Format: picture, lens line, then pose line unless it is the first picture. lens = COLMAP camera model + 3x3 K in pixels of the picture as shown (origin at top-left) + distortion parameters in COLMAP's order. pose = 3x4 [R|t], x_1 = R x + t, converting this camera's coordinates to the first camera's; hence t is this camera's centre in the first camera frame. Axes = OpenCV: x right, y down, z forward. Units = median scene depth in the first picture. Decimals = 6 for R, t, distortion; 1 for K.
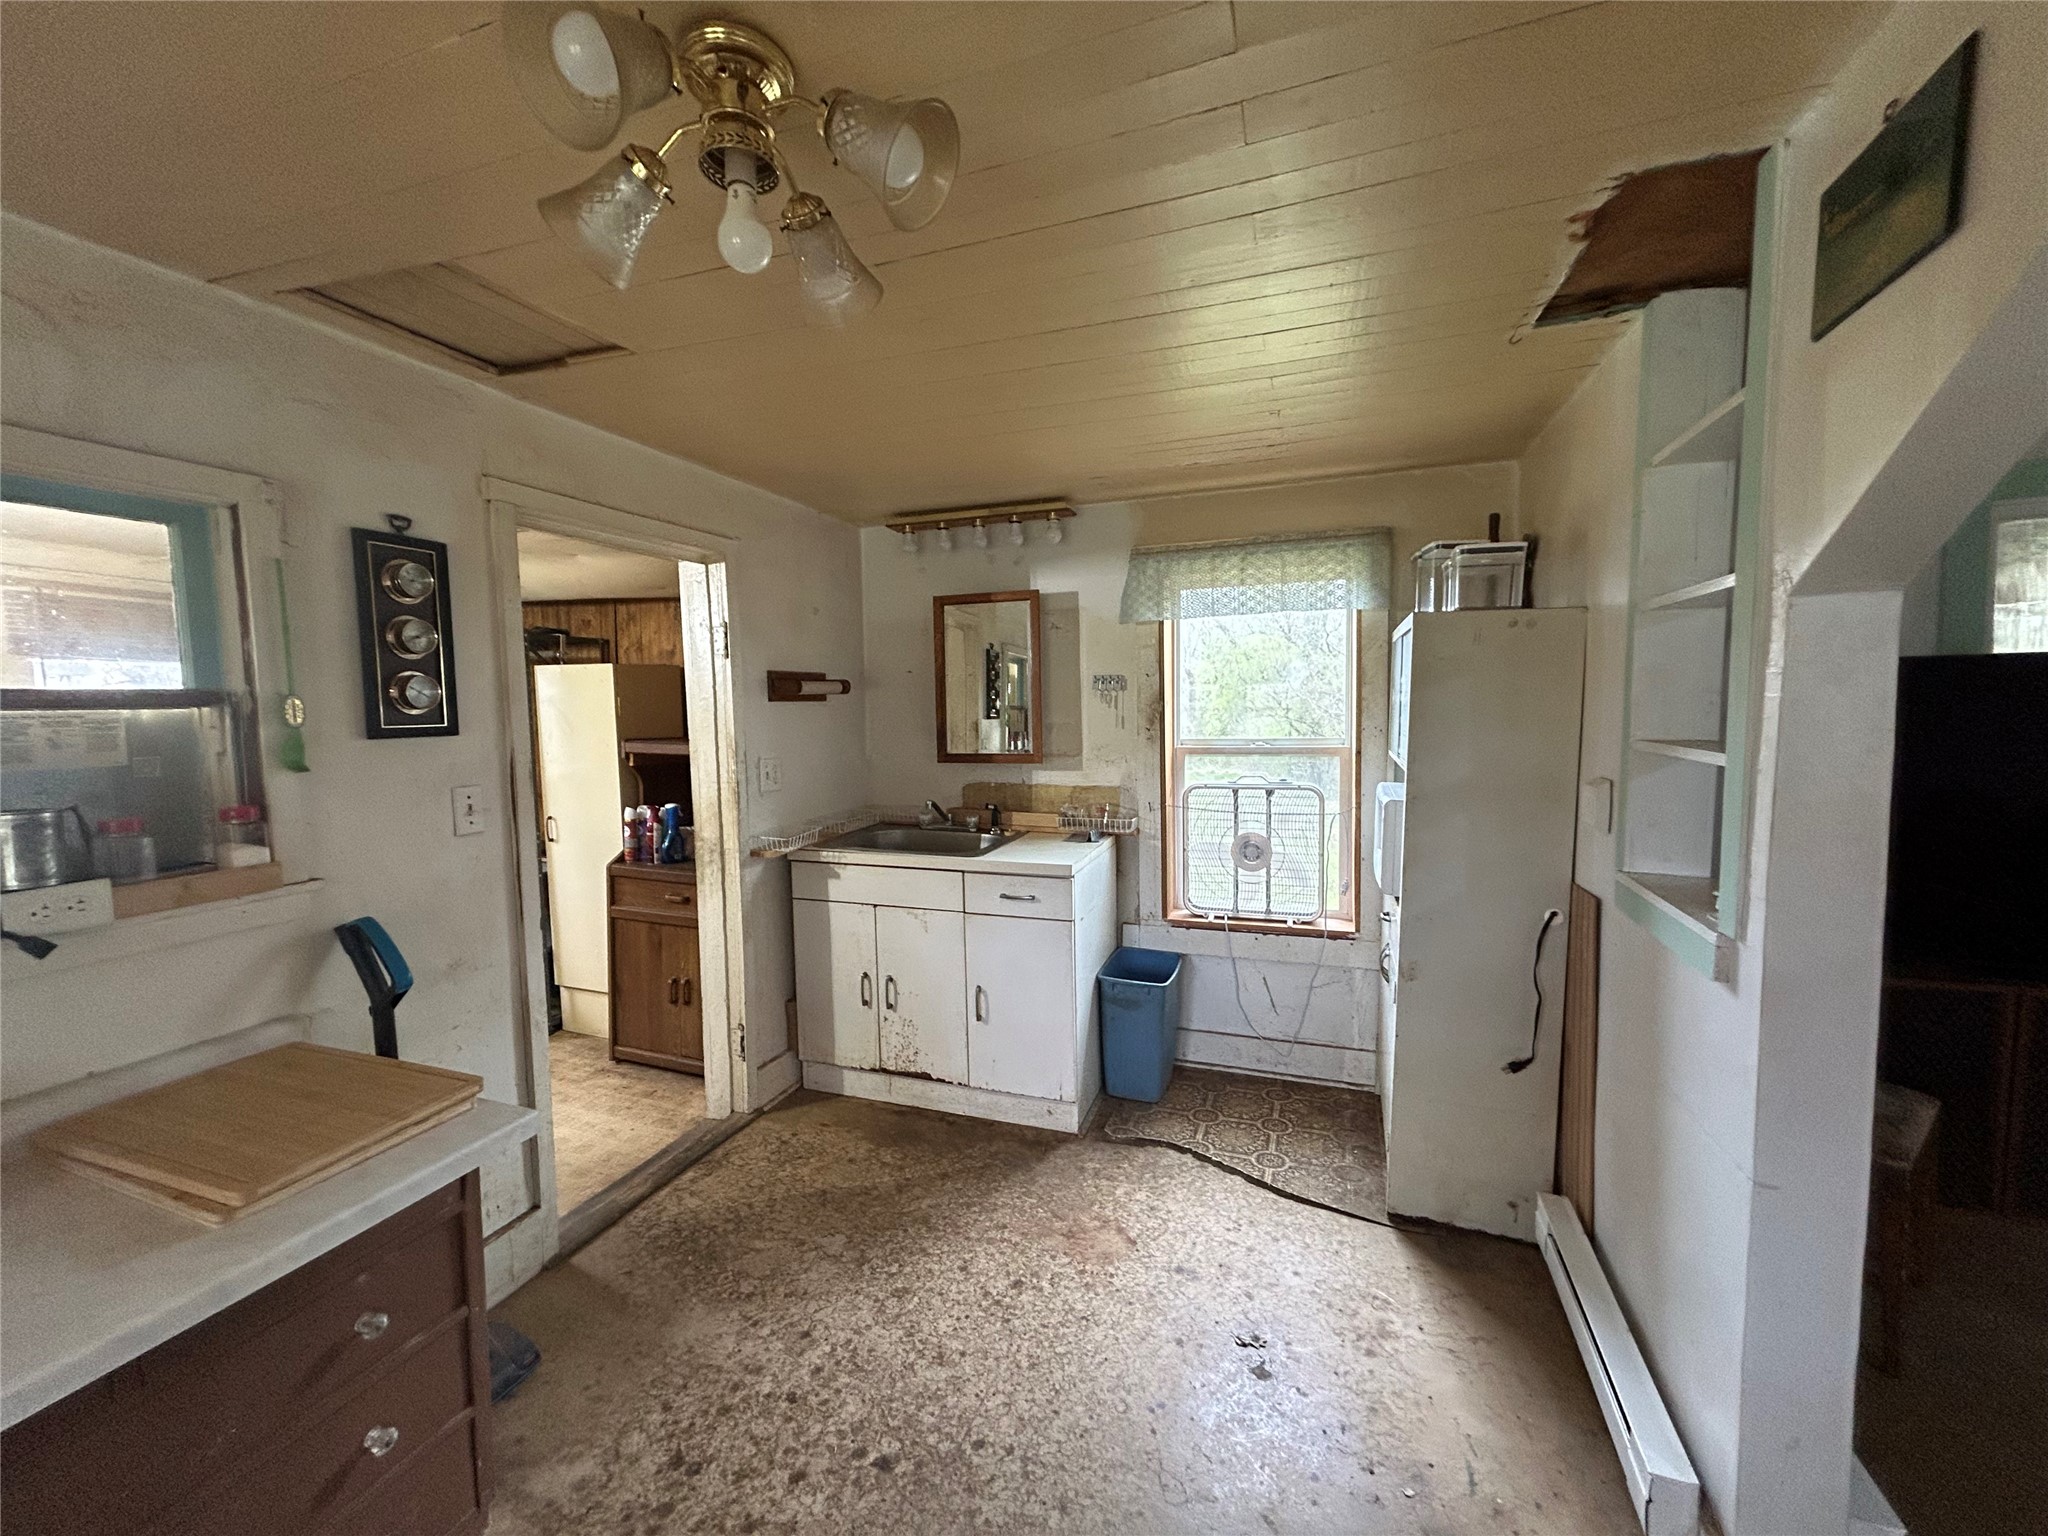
lens RADIAL K [[826.2, 0, 1026.1], [0, 826.2, 769.0], [0, 0, 1]] dist [0.001663, 0.000311]
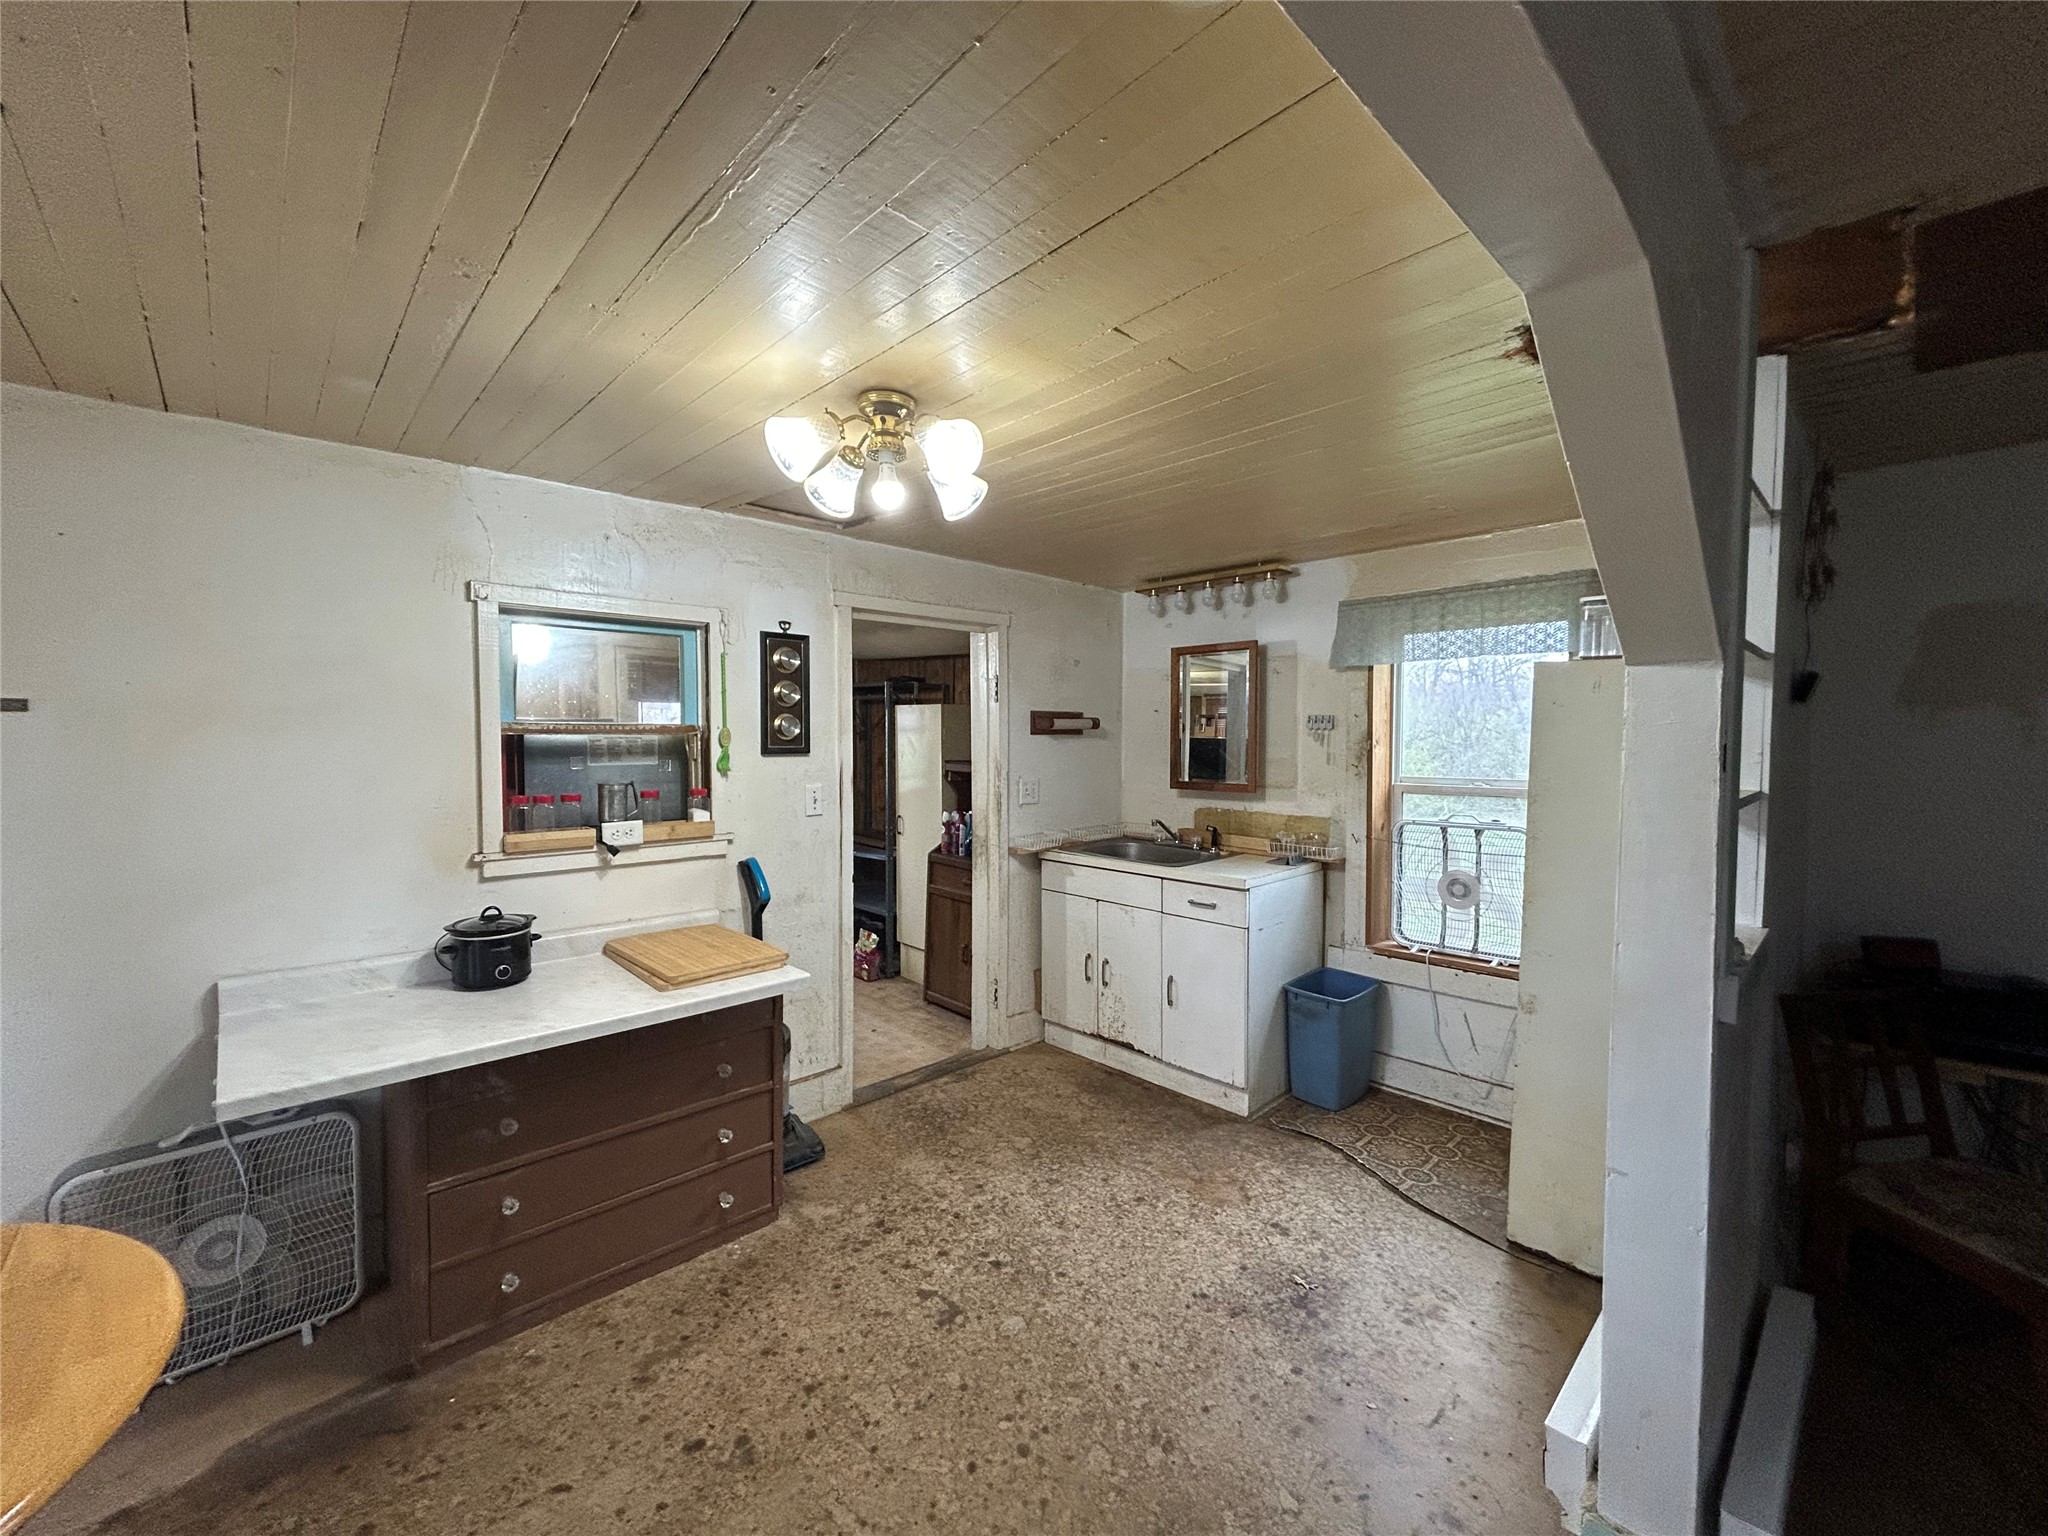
lens RADIAL K [[826.2, 0, 1025.5], [0, 826.2, 769.1], [0, 0, 1]] dist [0.001663, 0.000311]
pose [[0.898935, 0.035141, -0.436671, 0.255829], [-0.051194, 0.998375, -0.025044, 0.005713], [0.435081, 0.044868, 0.899273, -0.169950]]
